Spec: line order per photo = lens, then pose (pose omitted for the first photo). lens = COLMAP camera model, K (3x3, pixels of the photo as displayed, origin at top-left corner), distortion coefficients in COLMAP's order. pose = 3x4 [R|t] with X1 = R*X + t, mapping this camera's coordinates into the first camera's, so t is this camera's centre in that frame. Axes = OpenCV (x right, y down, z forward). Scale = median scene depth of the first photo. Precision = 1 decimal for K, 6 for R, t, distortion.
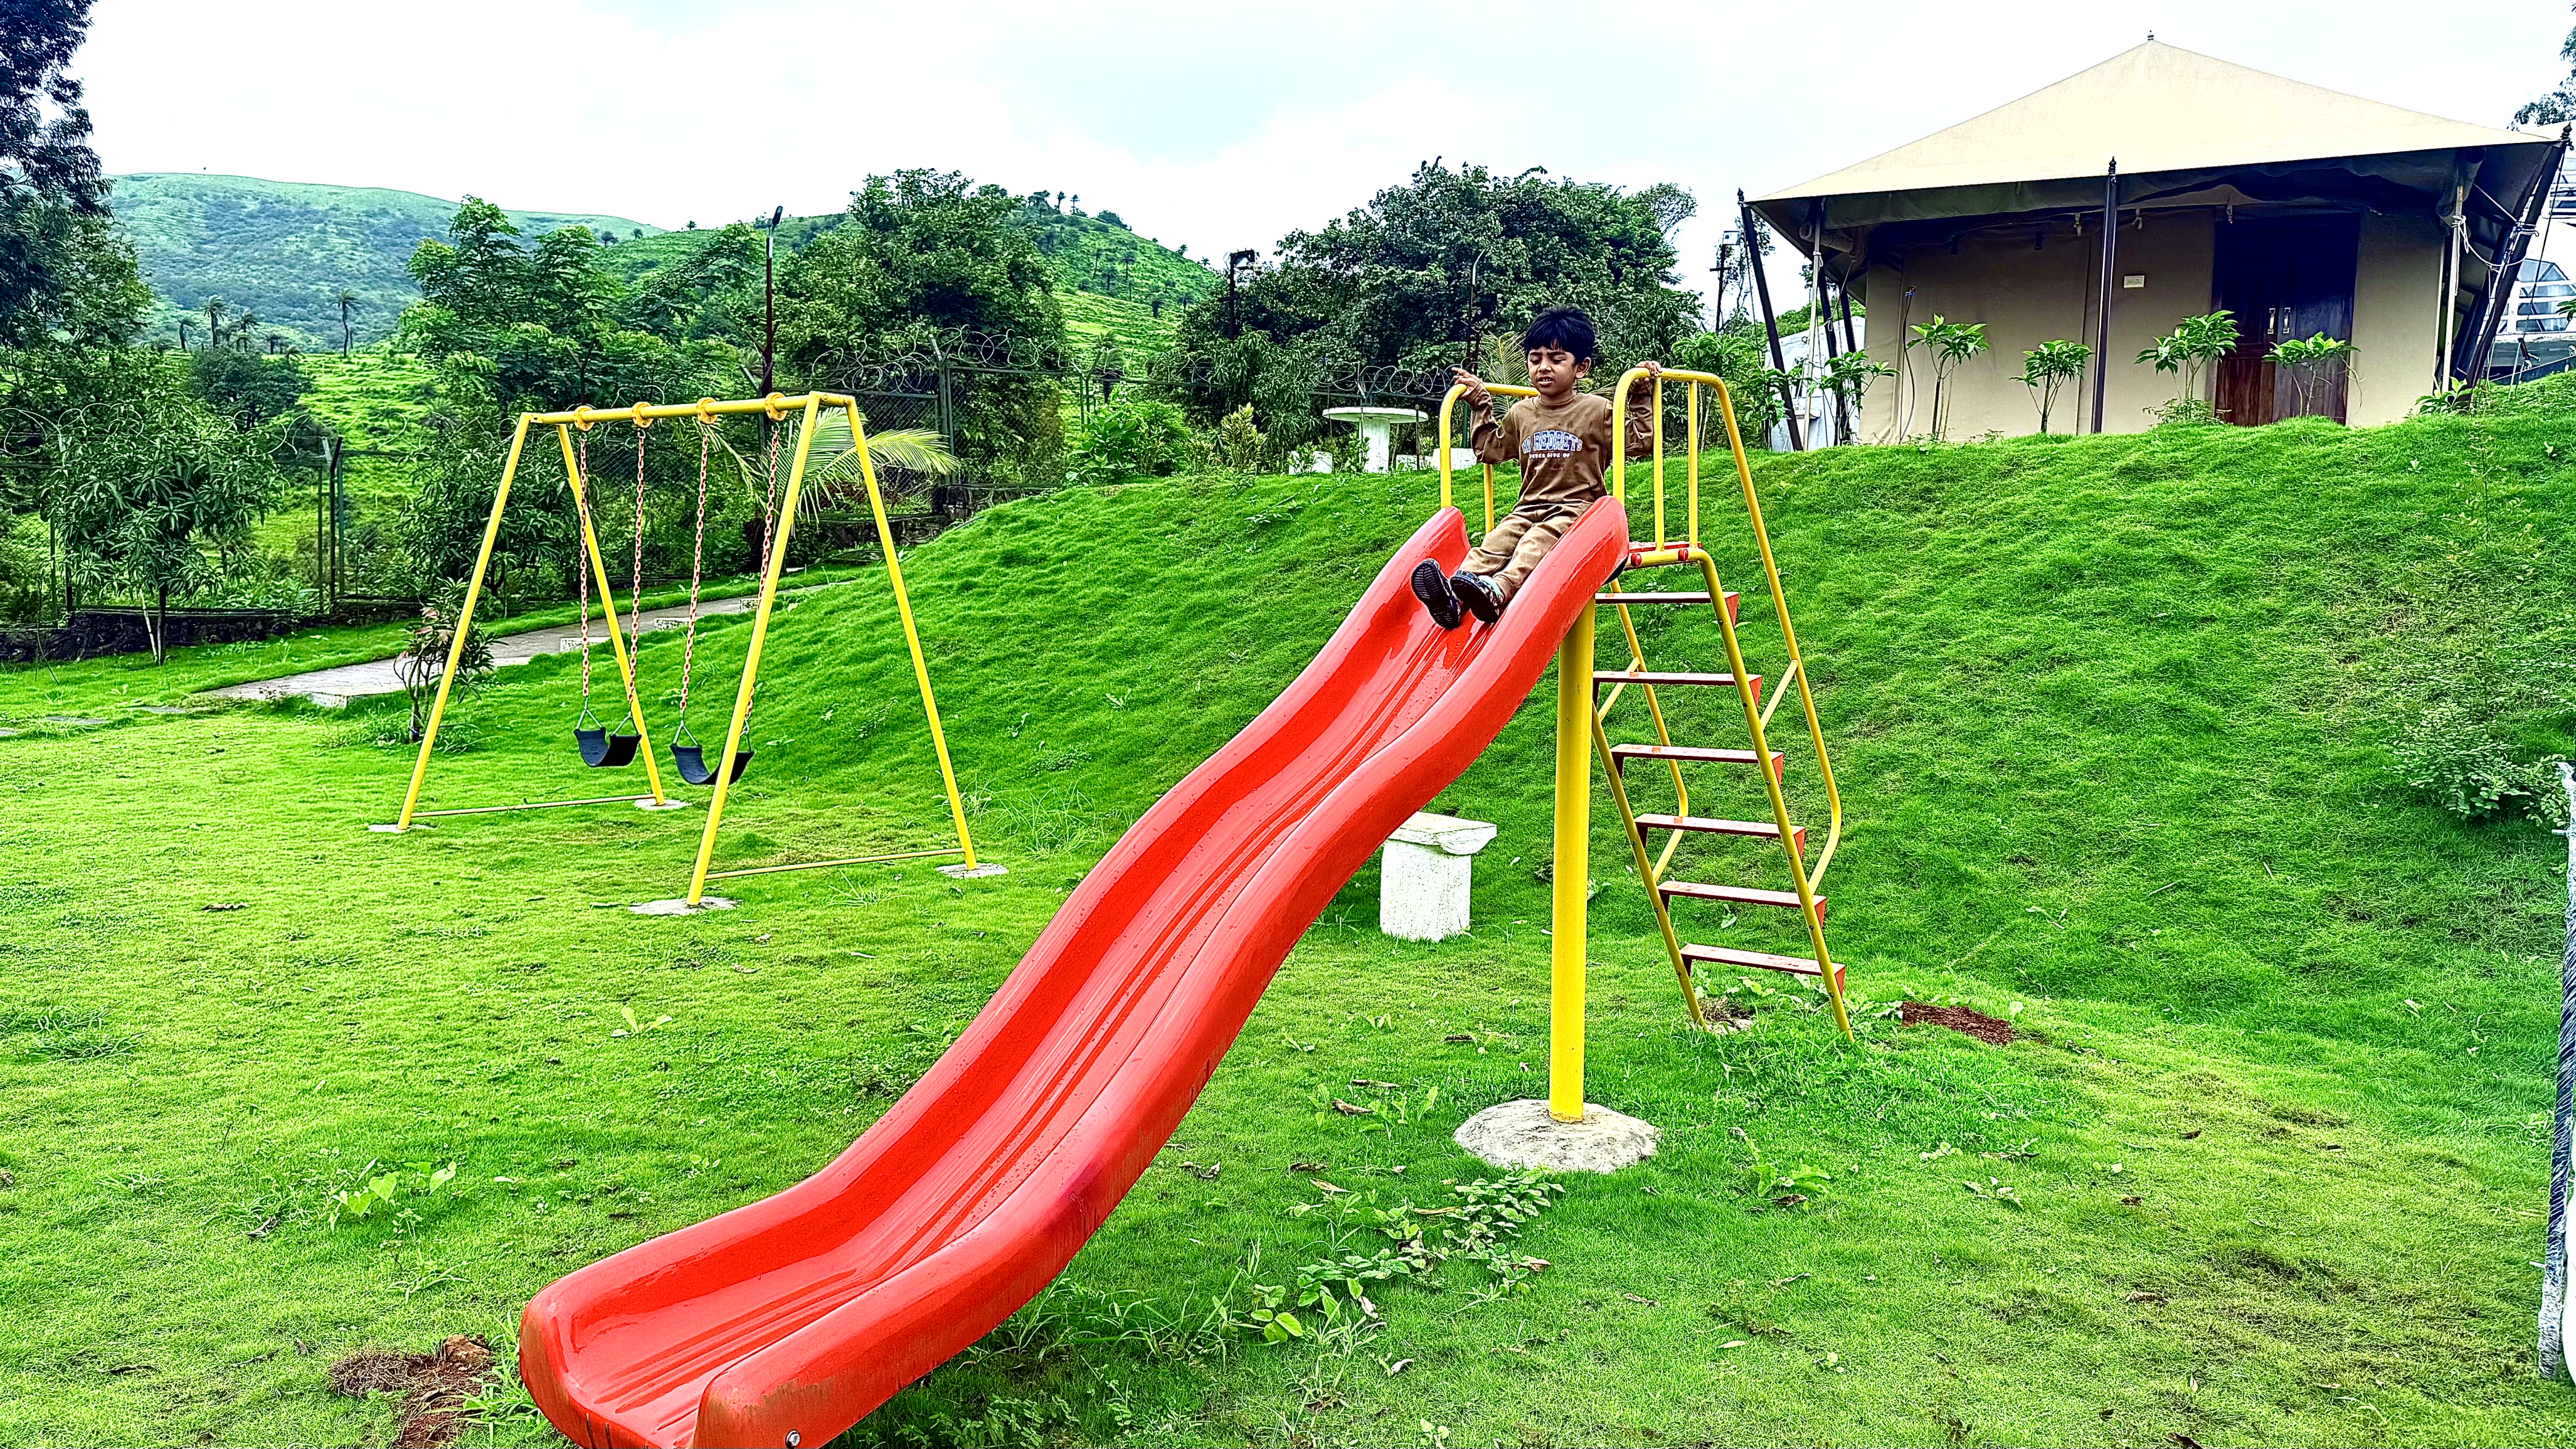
lens RADIAL K [[1888.1, 0, 1288.0], [0, 1888.1, 724.5], [0, 0, 1]] dist [0.005671, -0.044310]
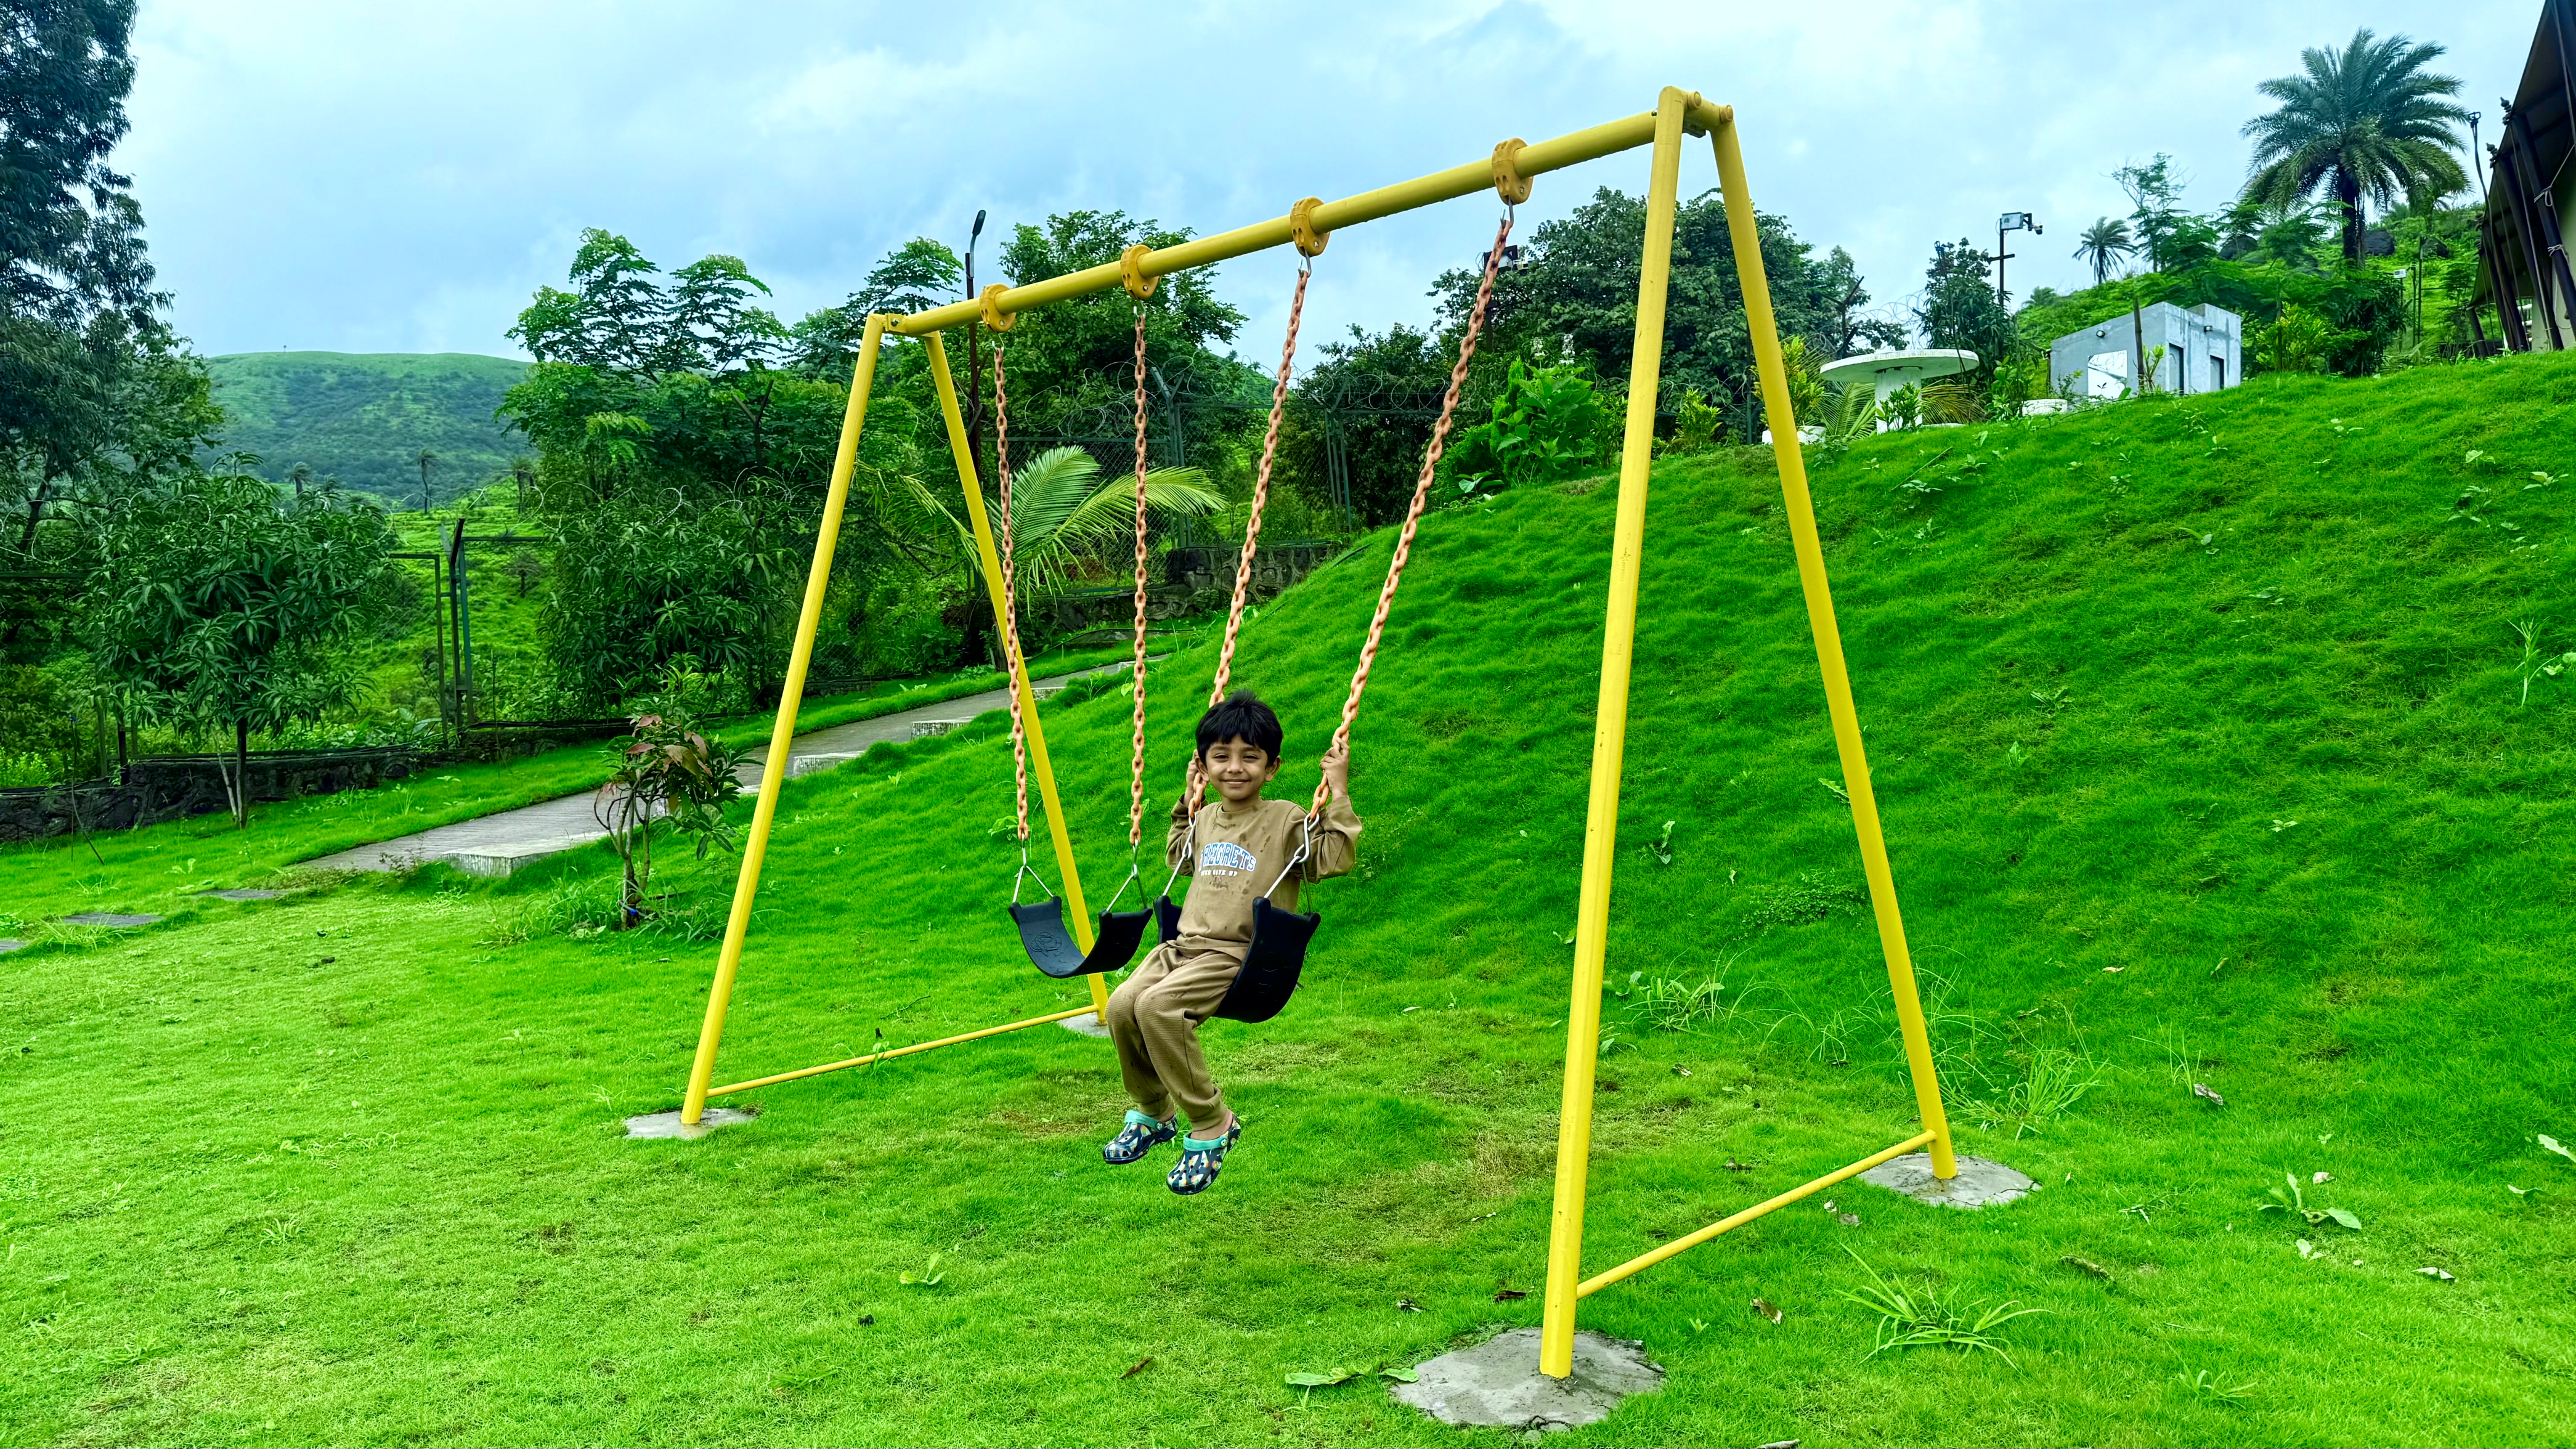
lens RADIAL K [[1857.0, 0, 1288.0], [0, 1857.0, 724.5], [0, 0, 1]] dist [0.001372, -0.075246]
pose [[0.997479, -0.064512, -0.029575, -0.159526], [0.062906, 0.996646, -0.052350, -0.008247], [0.032853, 0.050358, 0.998191, 0.278519]]
